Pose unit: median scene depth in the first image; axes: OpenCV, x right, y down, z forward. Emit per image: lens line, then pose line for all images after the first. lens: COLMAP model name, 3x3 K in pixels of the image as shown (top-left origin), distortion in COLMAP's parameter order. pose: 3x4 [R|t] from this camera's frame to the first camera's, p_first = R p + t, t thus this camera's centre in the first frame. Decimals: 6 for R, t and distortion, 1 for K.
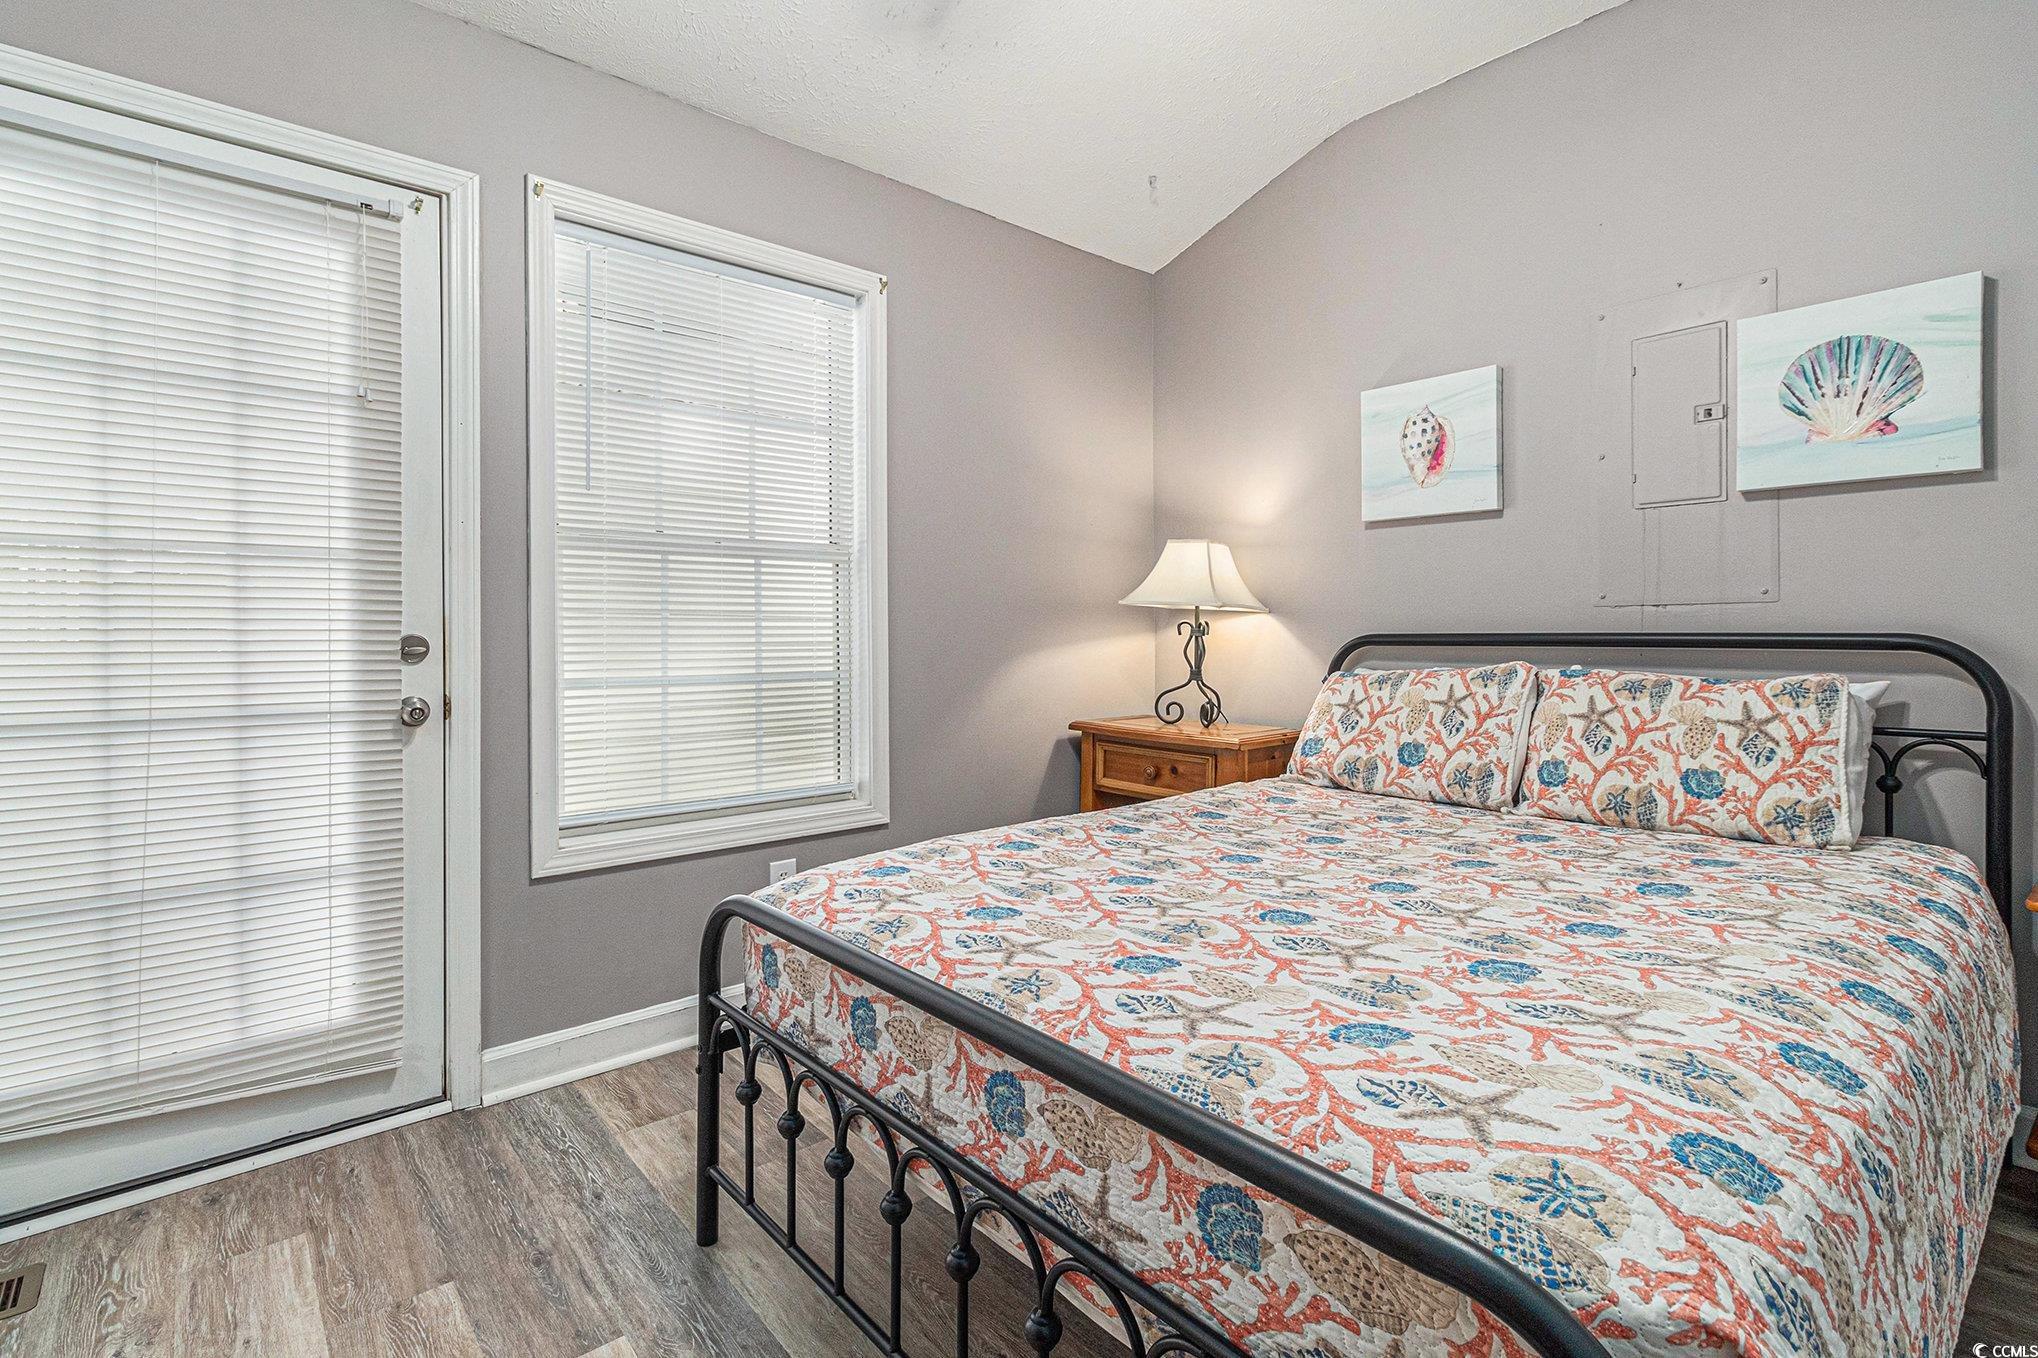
lens RADIAL K [[964.0, 0, 1024.3], [0, 964.0, 638.6], [0, 0, 1]] dist [-0.002450, -0.000146]
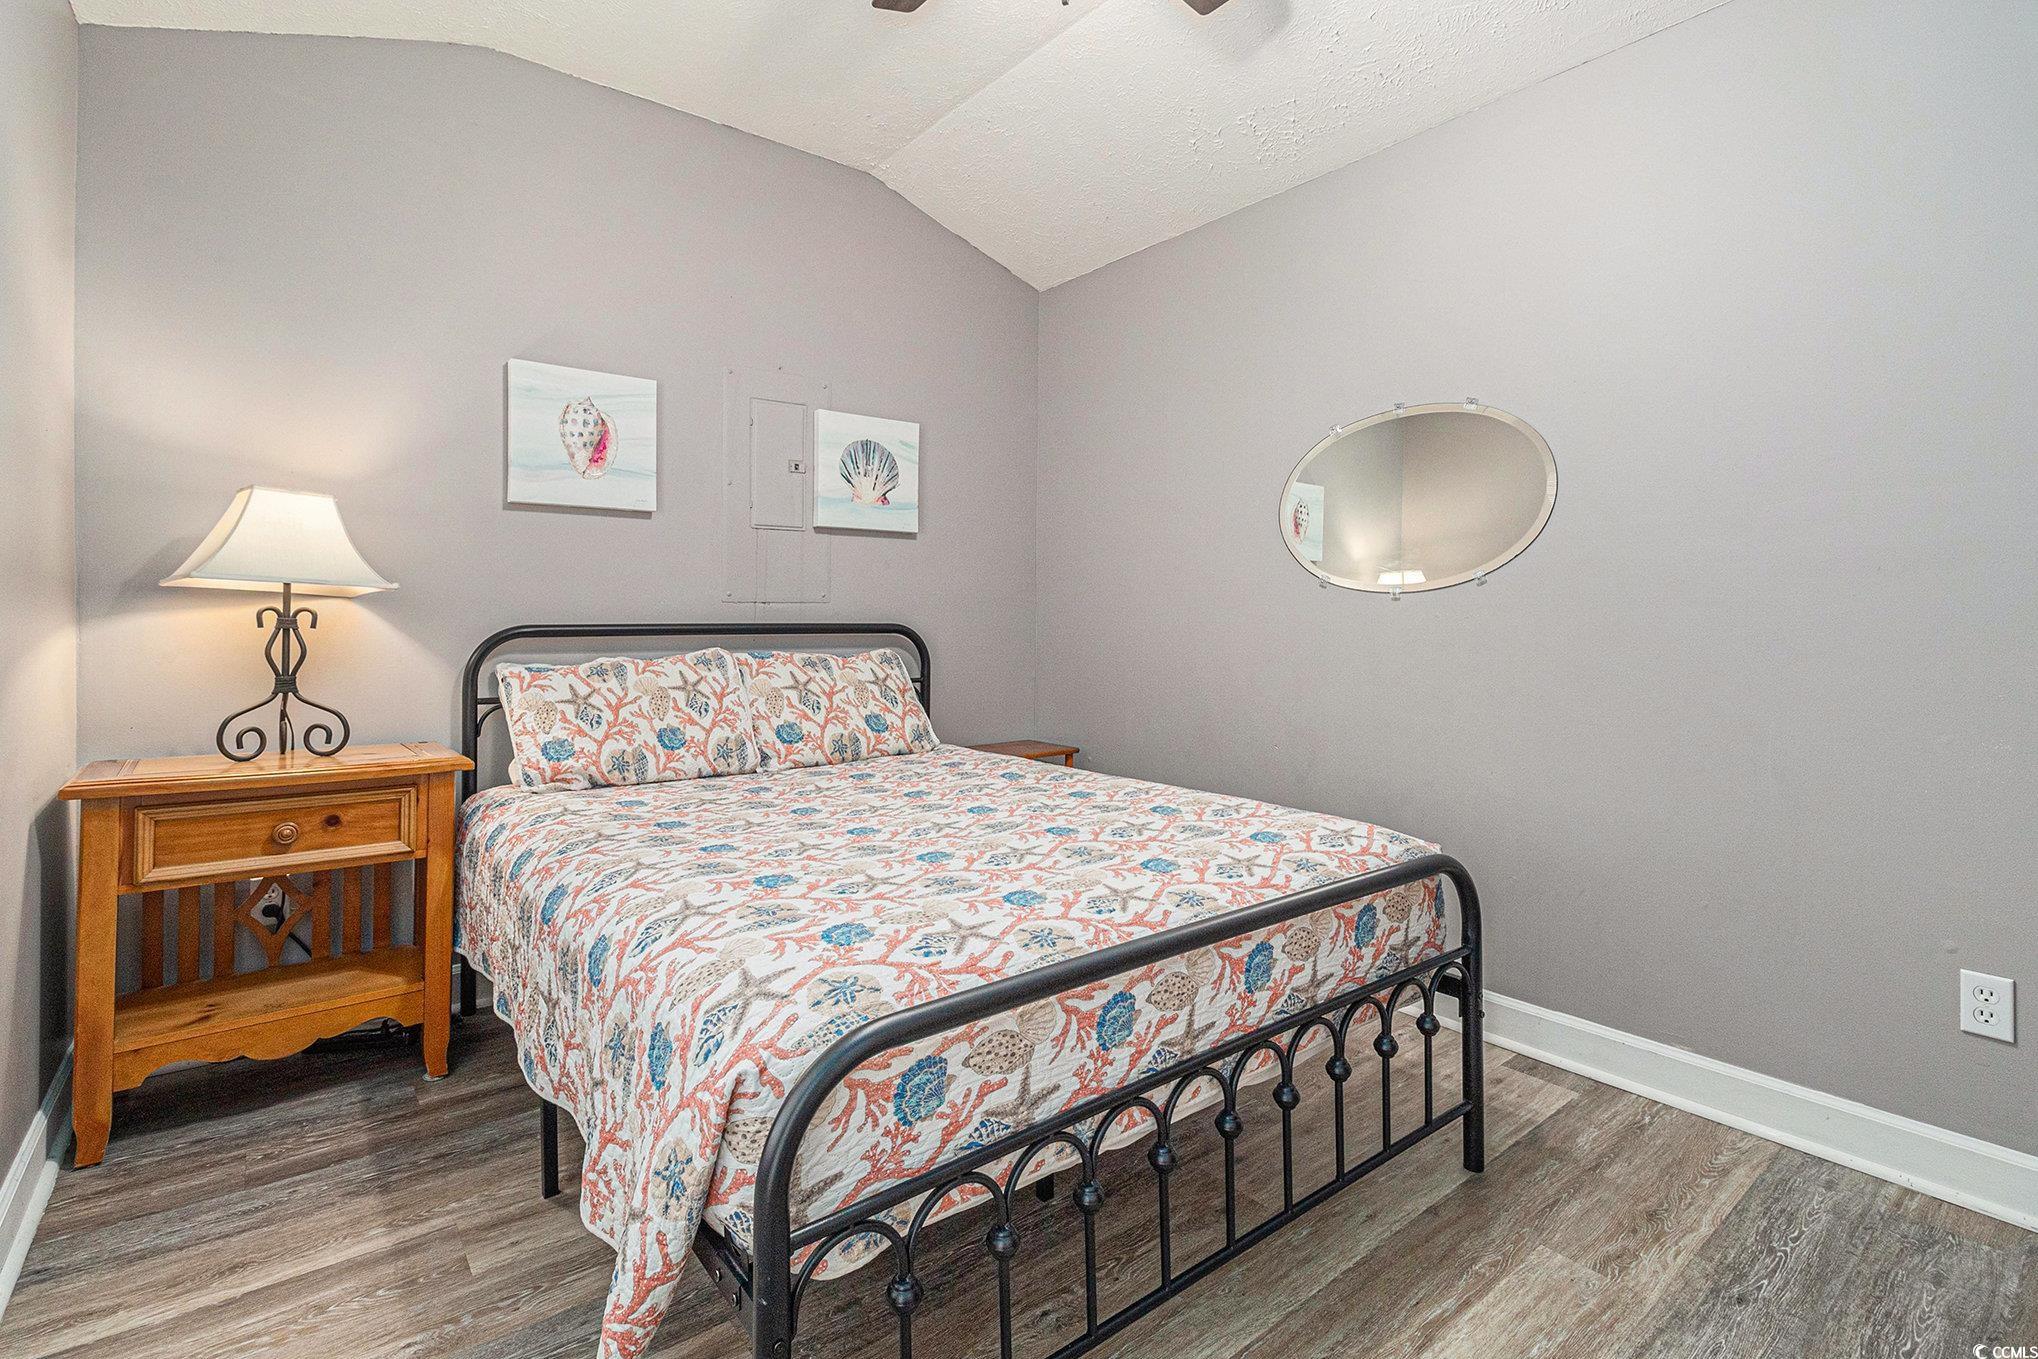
lens RADIAL K [[950.0, 0, 1014.3], [0, 950.0, 630.3], [0, 0, 1]] dist [0.001850, 0.000386]
pose [[0.049630, -0.009401, 0.998723, -0.675328], [0.006580, 0.999937, 0.009085, -0.006128], [-0.998746, 0.006121, 0.049688, 0.623972]]
